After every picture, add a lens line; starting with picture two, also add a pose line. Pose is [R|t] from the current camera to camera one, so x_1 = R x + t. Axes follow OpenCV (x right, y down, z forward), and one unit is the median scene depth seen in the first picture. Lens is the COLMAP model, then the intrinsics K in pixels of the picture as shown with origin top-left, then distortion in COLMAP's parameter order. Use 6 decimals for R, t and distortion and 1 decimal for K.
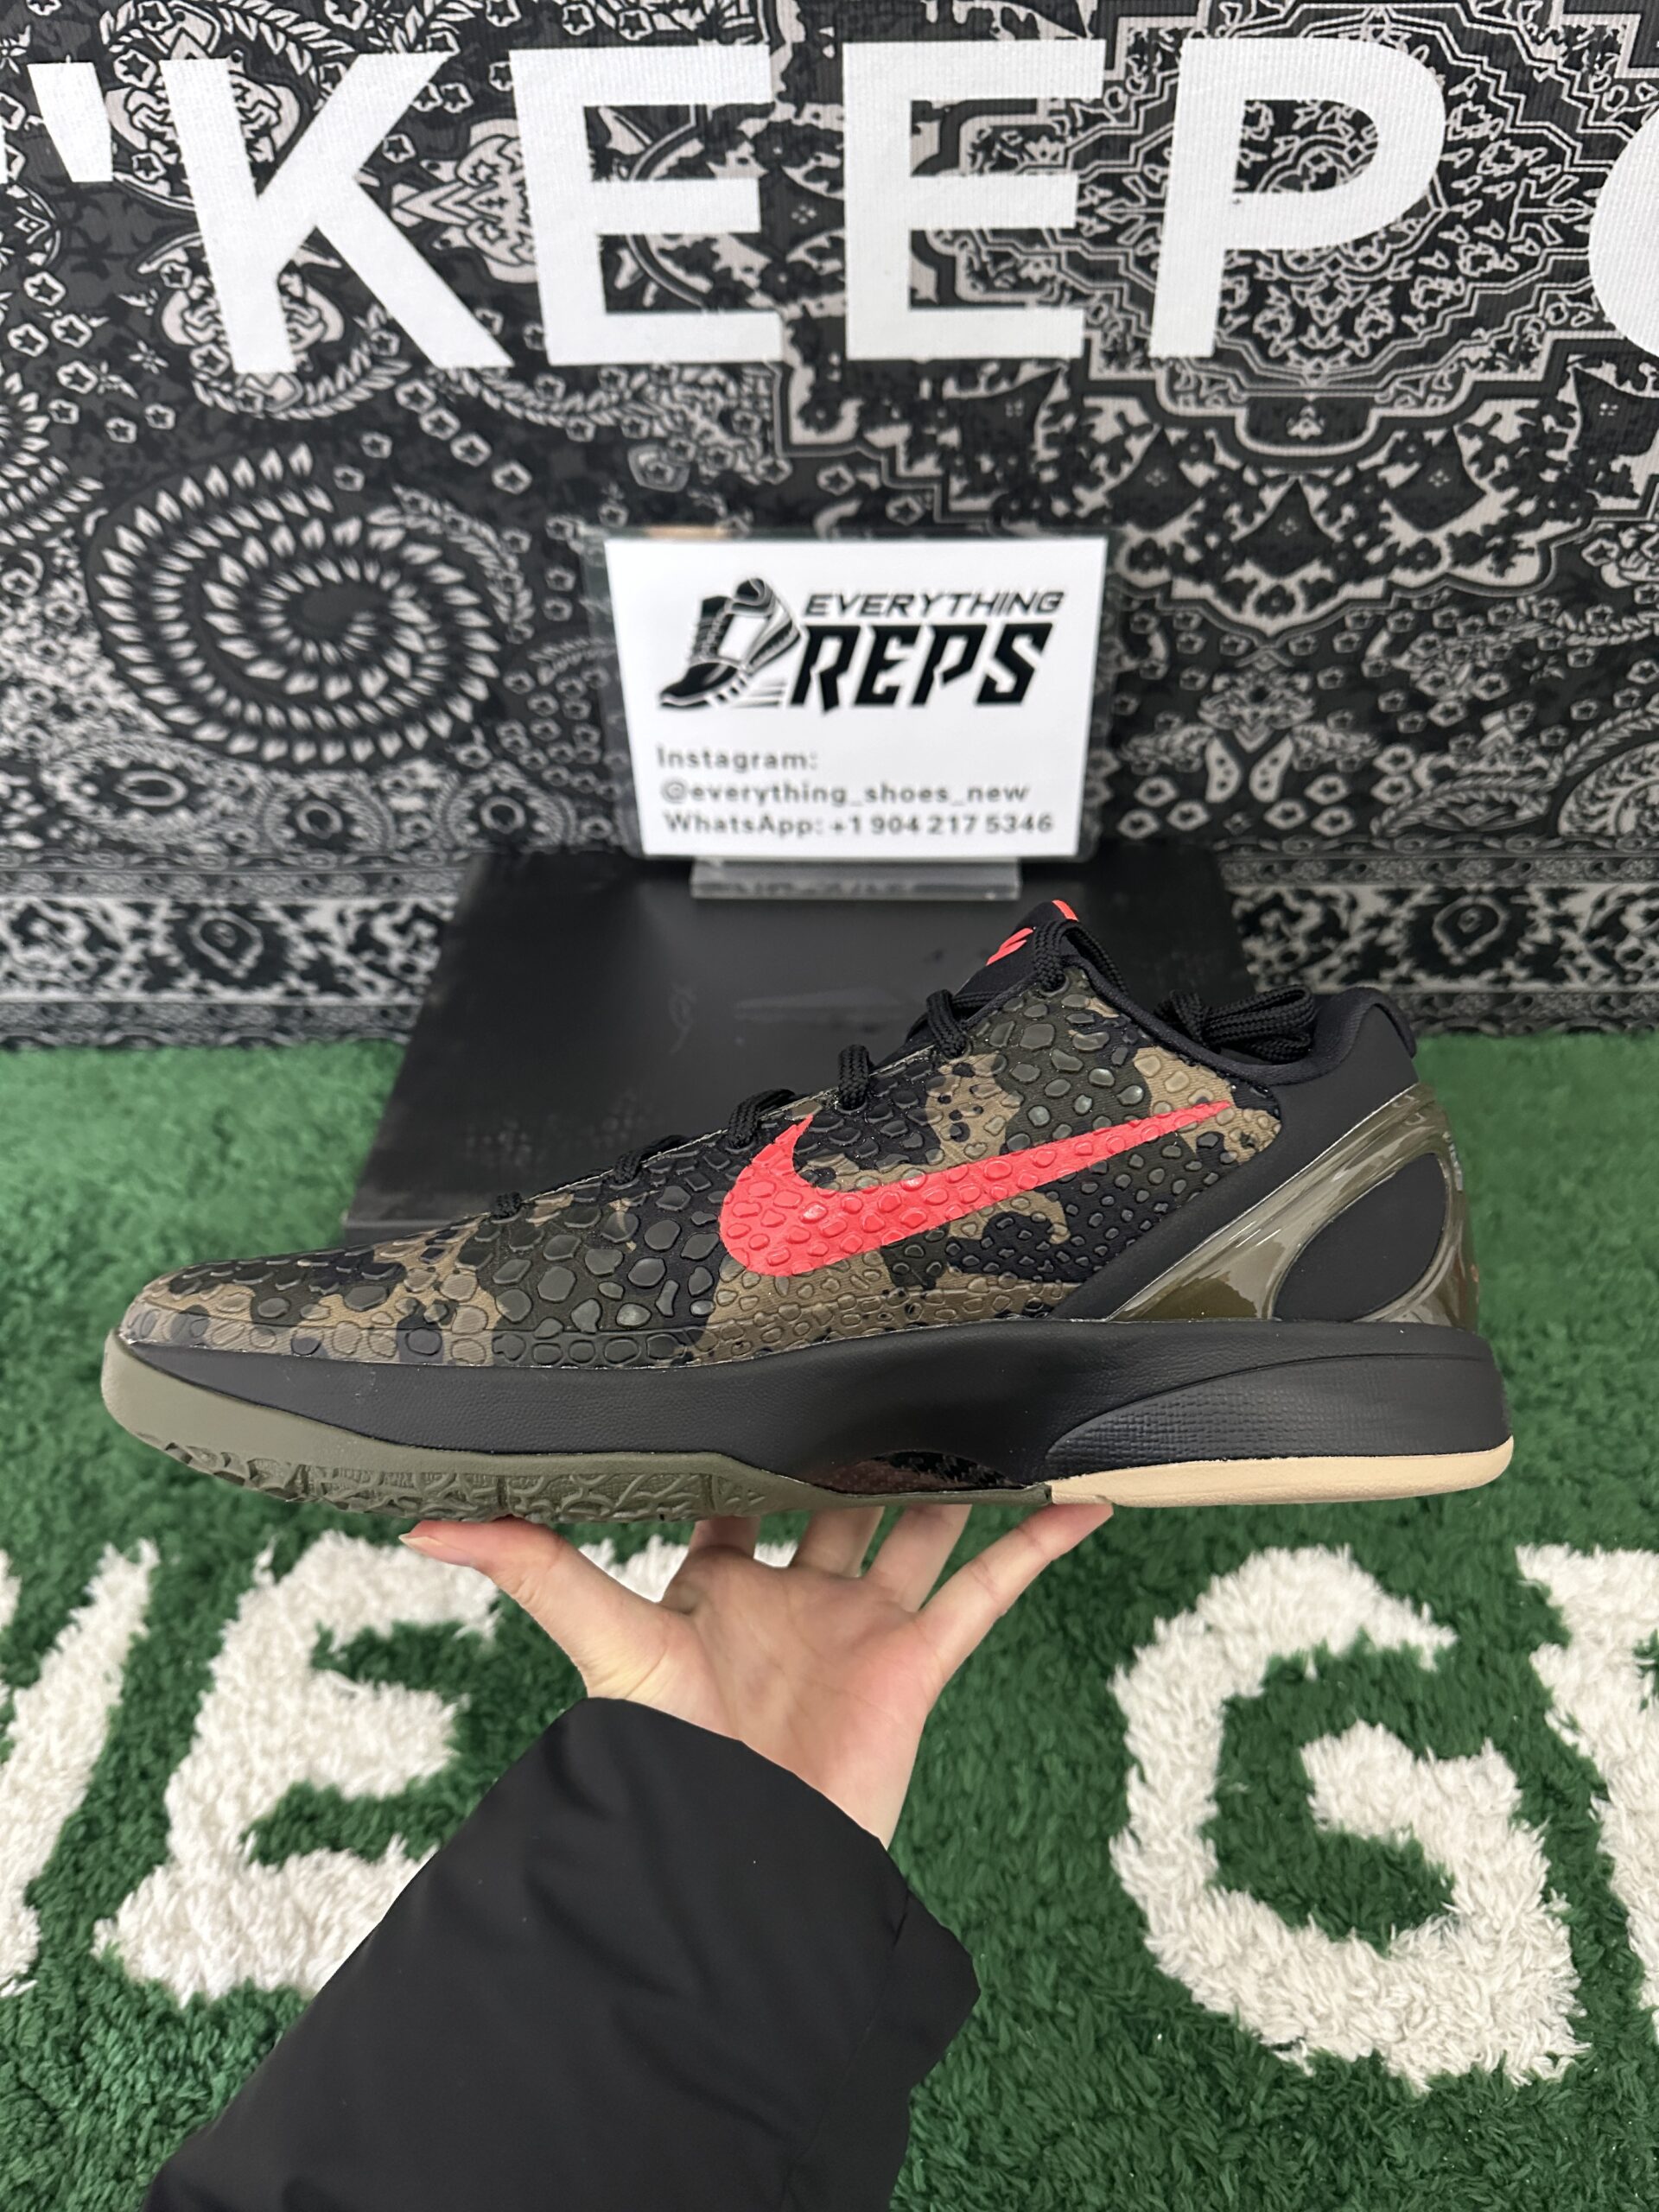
lens RADIAL K [[1589.1, 0, 836.4], [0, 1589.1, 1111.6], [0, 0, 1]] dist [-0.023029, 0.003720]
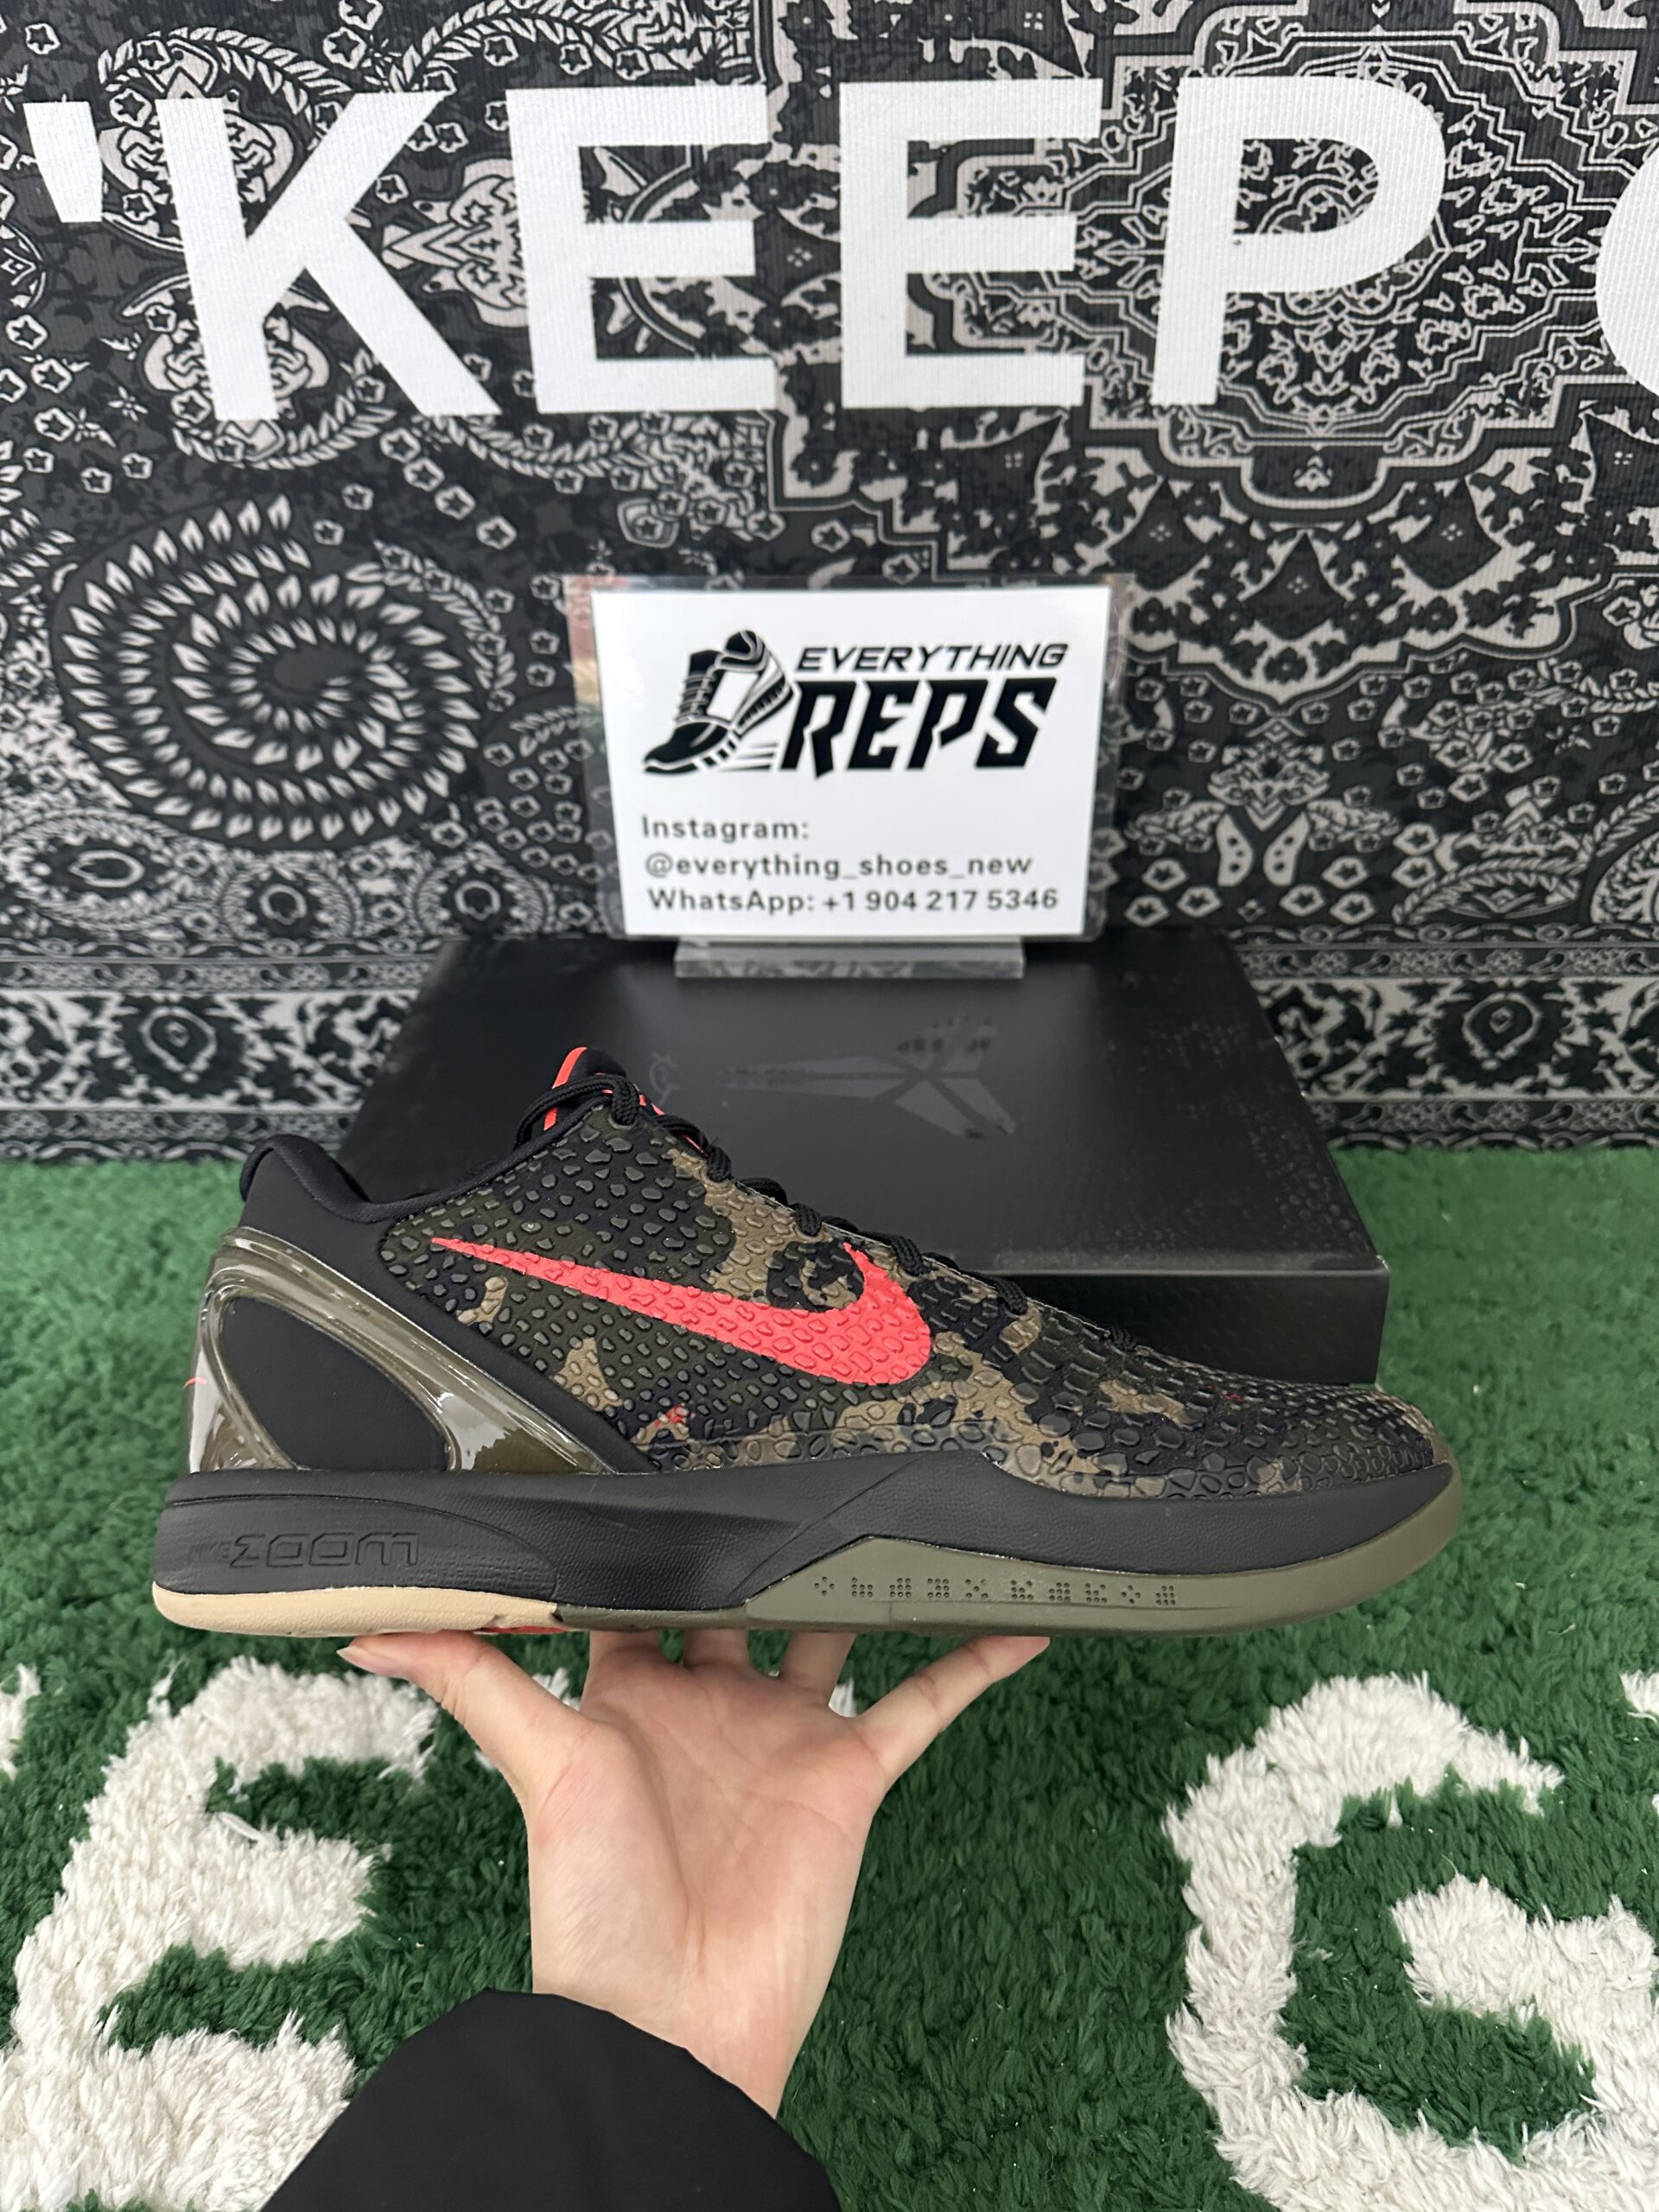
lens RADIAL K [[1589.1, 0, 823.3], [0, 1589.1, 1121.5], [0, 0, 1]] dist [-0.023029, 0.003720]
pose [[0.999995, 0.002588, 0.001891, -0.005495], [-0.002243, 0.986514, -0.163659, 0.113239], [-0.002289, 0.163654, 0.986515, 0.100123]]
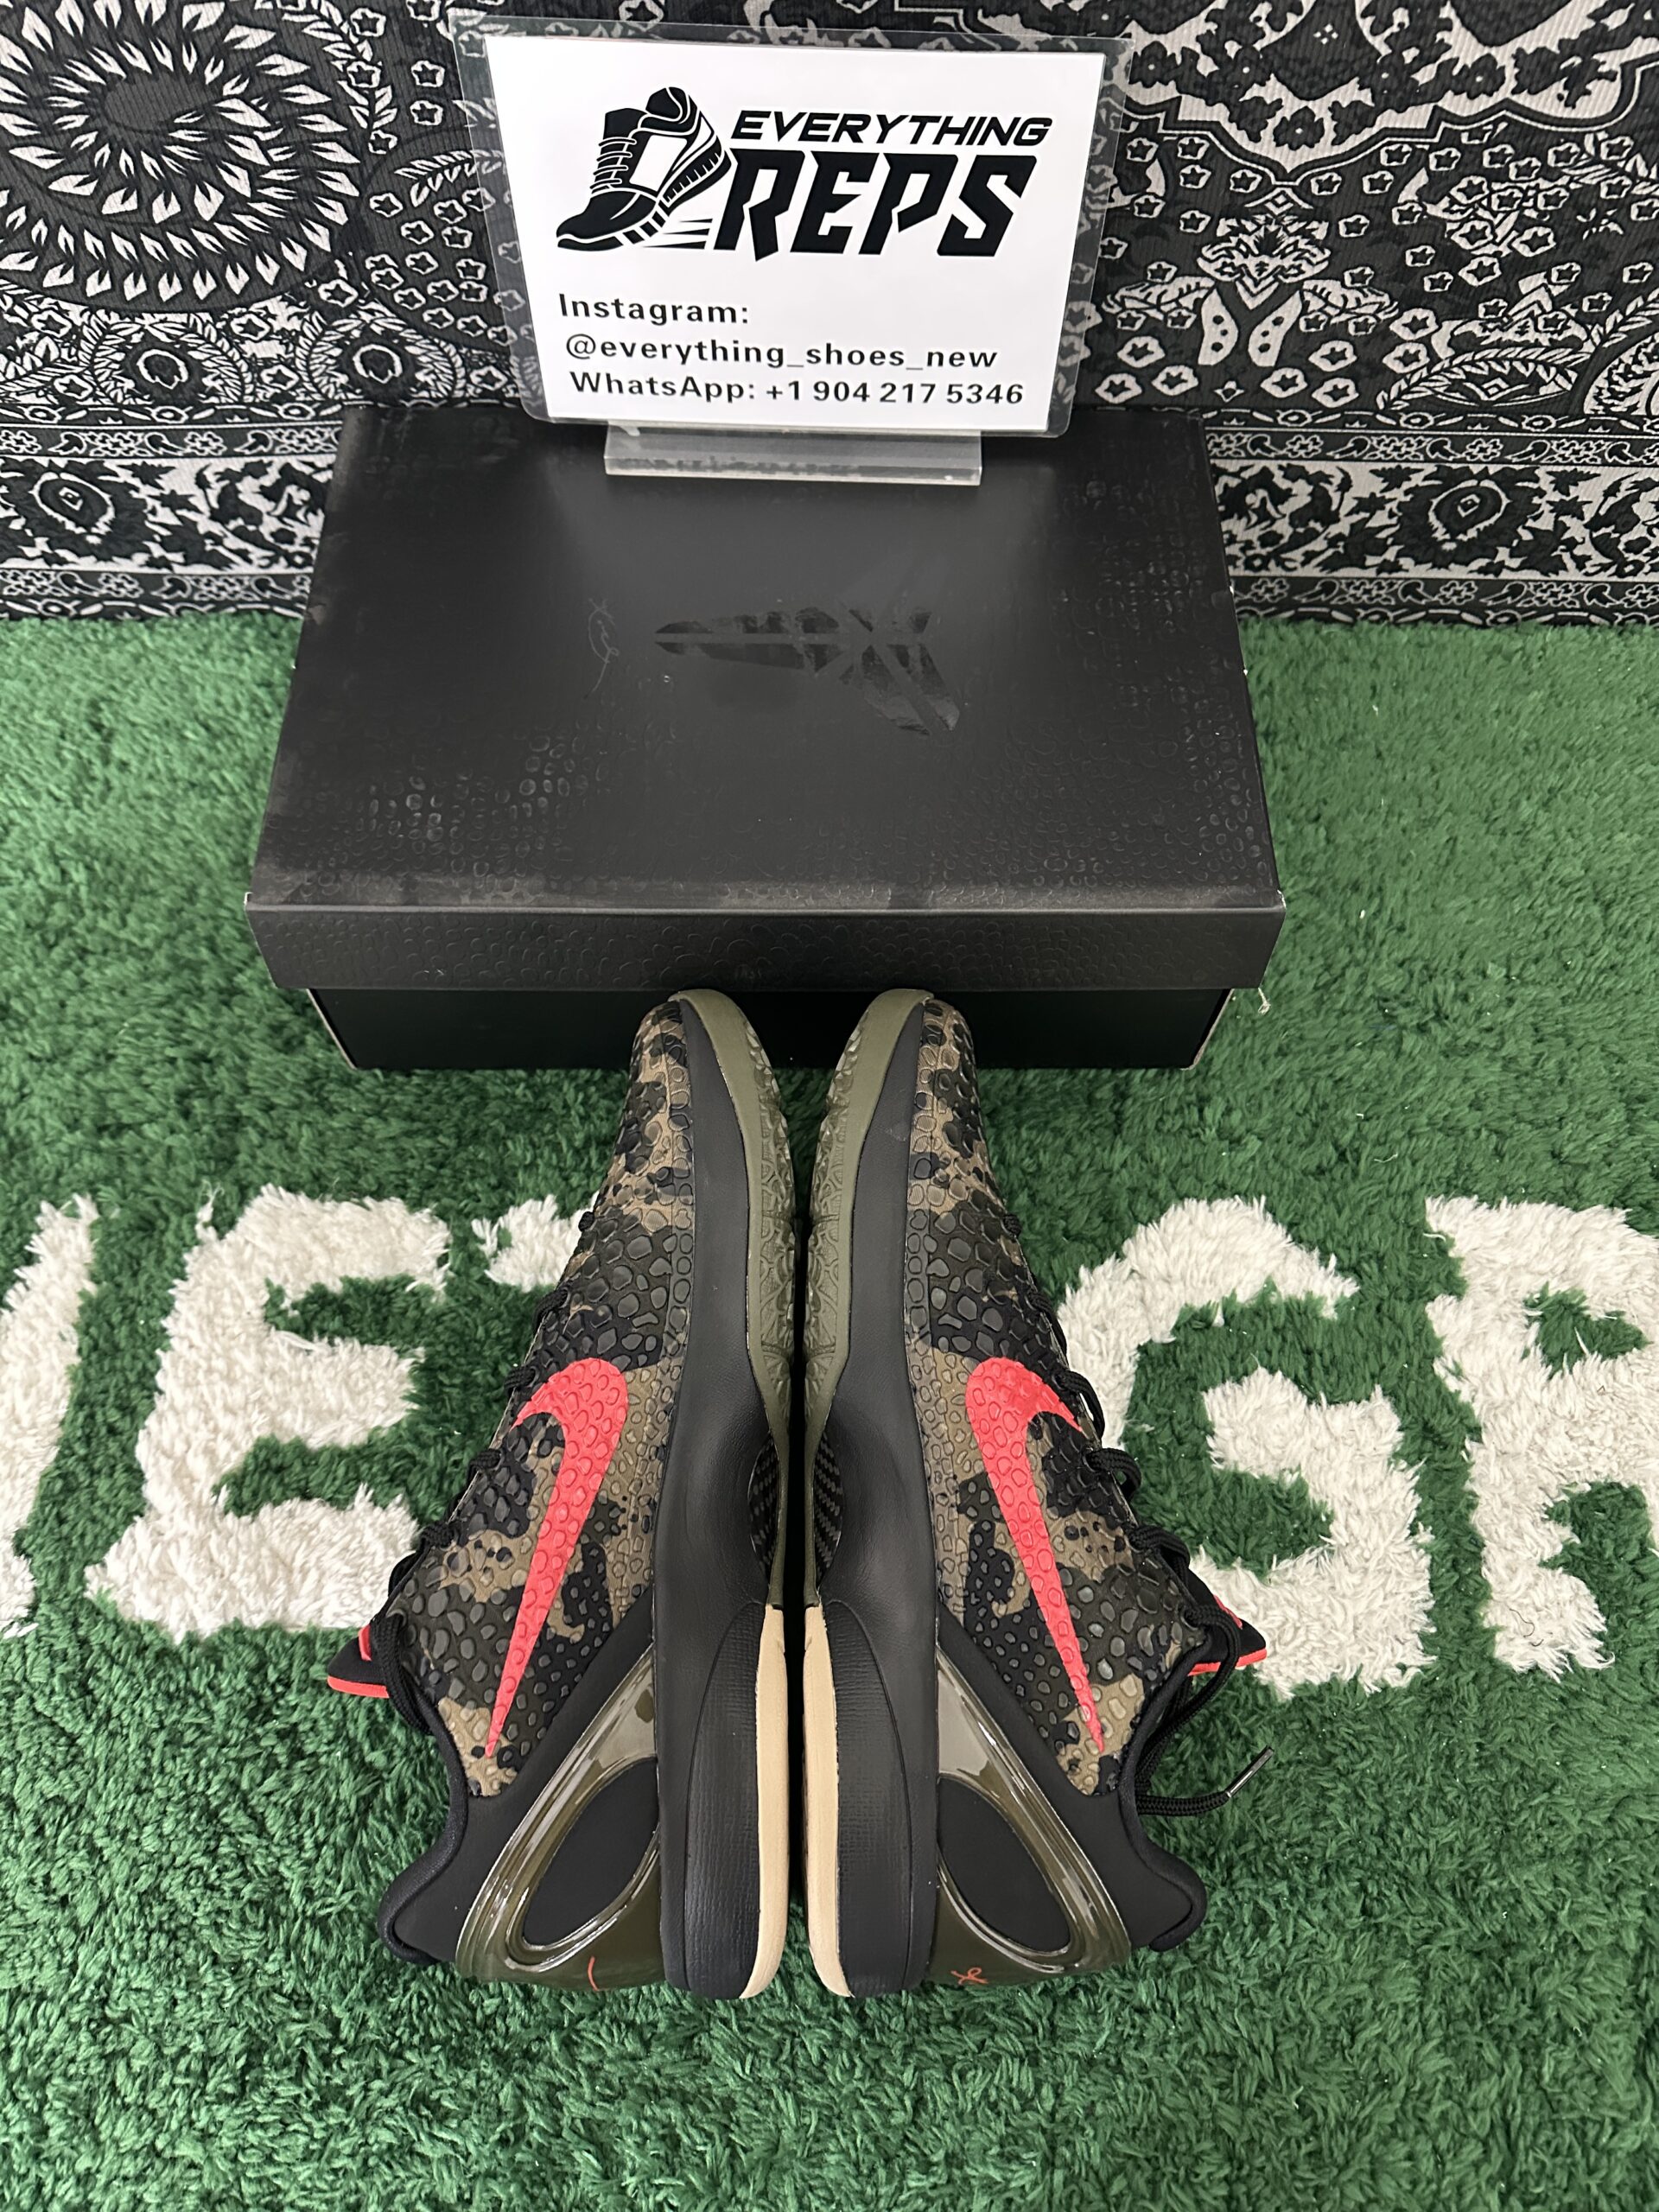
lens RADIAL K [[1589.1, 0, 840.6], [0, 1589.1, 1111.0], [0, 0, 1]] dist [-0.023029, 0.003720]
pose [[0.998794, -0.003654, 0.048971, -0.006283], [-0.013859, 0.935719, 0.352473, -0.132228], [-0.047111, -0.352726, 0.934540, 0.058723]]
